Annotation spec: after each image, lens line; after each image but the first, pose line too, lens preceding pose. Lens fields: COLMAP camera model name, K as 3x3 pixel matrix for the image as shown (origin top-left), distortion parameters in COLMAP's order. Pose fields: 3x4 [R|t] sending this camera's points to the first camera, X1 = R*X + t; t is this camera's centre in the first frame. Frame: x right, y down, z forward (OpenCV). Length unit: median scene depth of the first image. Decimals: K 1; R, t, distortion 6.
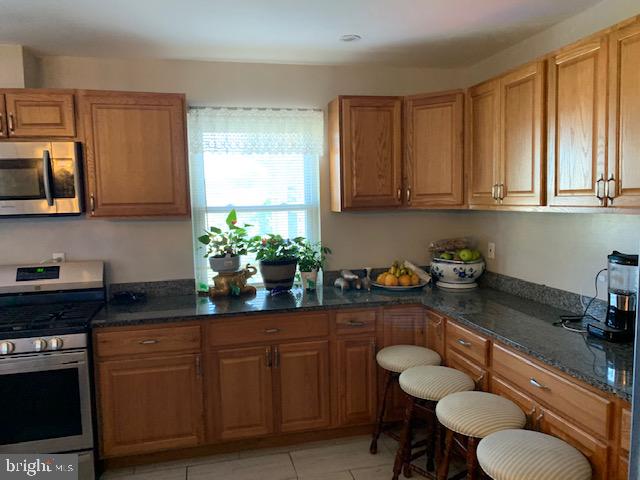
lens RADIAL K [[500.6, 0, 321.3], [0, 500.6, 248.6], [0, 0, 1]] dist [0.035260, -0.048571]
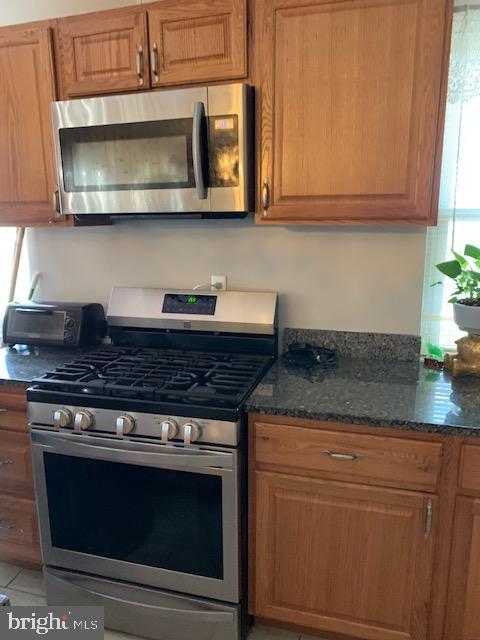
lens RADIAL K [[500.6, 0, 237.8], [0, 500.6, 312.5], [0, 0, 1]] dist [0.035260, -0.048571]
pose [[0.872957, 0.101625, -0.477093, -0.192424], [-0.063425, 0.993402, 0.095553, -0.009442], [0.483655, -0.053154, 0.873643, 0.471337]]
